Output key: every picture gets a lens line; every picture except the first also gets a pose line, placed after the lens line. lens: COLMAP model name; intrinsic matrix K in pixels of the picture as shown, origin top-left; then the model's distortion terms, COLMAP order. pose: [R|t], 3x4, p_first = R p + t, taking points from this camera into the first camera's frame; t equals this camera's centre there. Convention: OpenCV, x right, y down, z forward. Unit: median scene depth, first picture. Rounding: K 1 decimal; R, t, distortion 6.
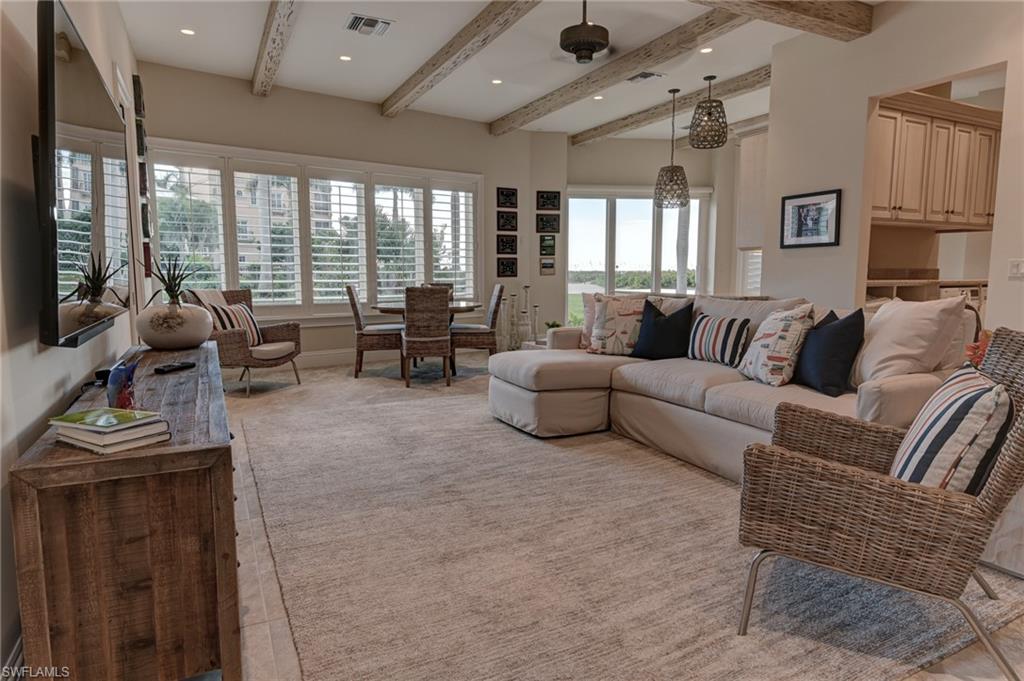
lens RADIAL K [[614.6, 0, 512.0], [0, 614.6, 339.4], [0, 0, 1]] dist [0.004482, 0.000115]
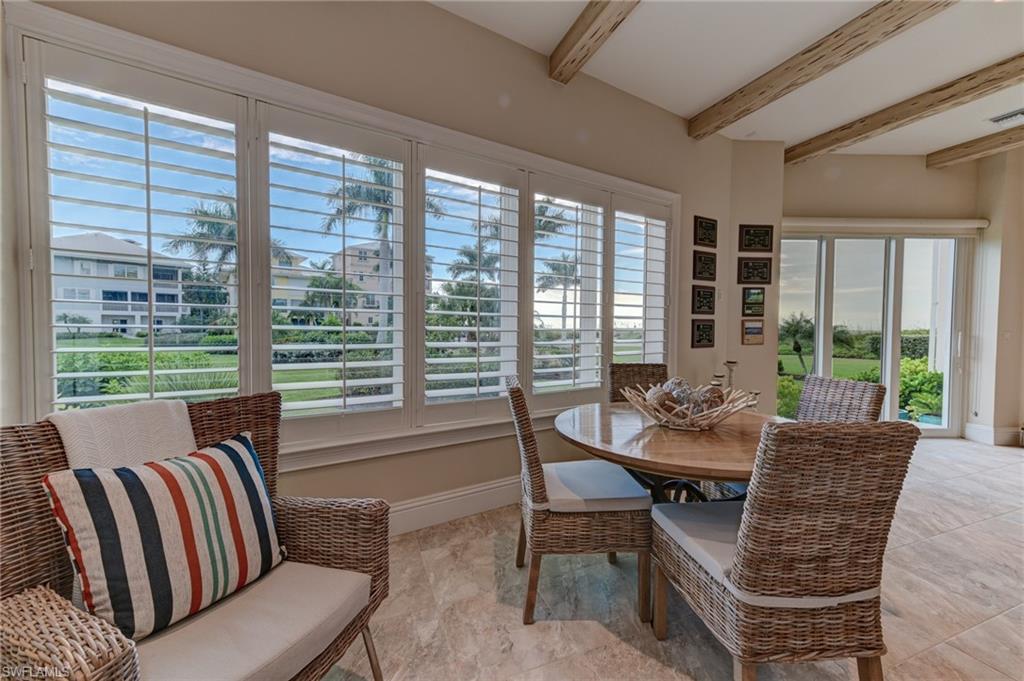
lens RADIAL K [[409.3, 0, 512.5], [0, 409.3, 342.3], [0, 0, 1]] dist [-0.001040, 0.000088]
pose [[0.996106, 0.006986, -0.087886, -0.177103], [-0.013748, 0.996969, -0.076570, -0.069675], [0.087084, 0.077480, 0.993183, 0.531349]]
